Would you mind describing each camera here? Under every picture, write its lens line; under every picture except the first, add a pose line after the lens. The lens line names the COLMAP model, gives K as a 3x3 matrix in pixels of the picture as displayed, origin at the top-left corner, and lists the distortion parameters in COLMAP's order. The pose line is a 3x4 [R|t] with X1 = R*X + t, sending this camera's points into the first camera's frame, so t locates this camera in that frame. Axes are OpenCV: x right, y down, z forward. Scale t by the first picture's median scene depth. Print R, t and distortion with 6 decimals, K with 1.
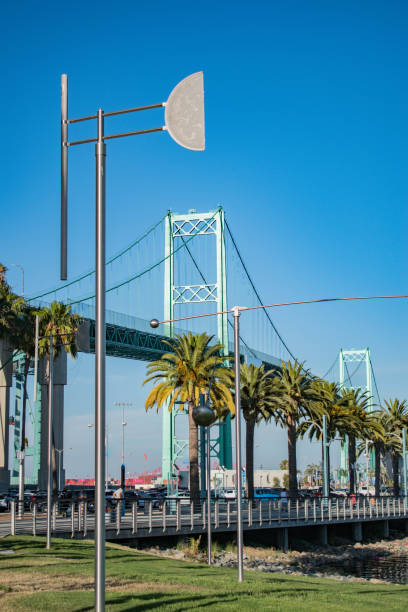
lens RADIAL K [[1159.1, 0, 200.4], [0, 1159.1, 299.9], [0, 0, 1]] dist [0.093747, 0.000000]
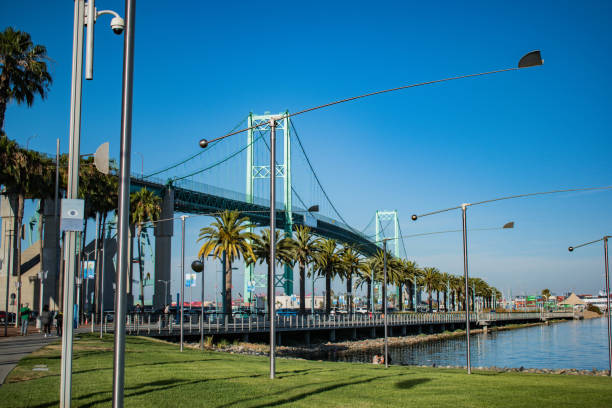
lens RADIAL K [[850.8, 0, 308.9], [0, 850.8, 185.8], [0, 0, 1]] dist [0.018271, 0.000000]
pose [[0.999570, 0.009306, 0.027801, 0.019345], [-0.009761, 0.999820, 0.016266, -0.006723], [-0.027644, -0.016530, 0.999481, -0.044458]]
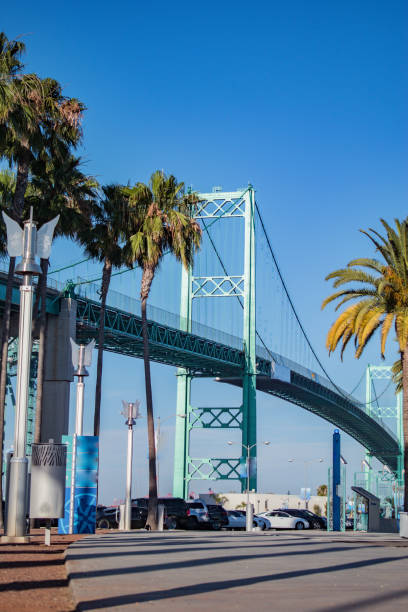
lens RADIAL K [[1248.1, 0, 201.9], [0, 1248.1, 302.7], [0, 0, 1]] dist [0.037959, 0.000000]
pose [[0.999409, 0.032261, 0.011844, -0.032231], [-0.032112, 0.999405, -0.012606, 0.022409], [-0.012244, 0.012219, 0.999850, 0.107074]]
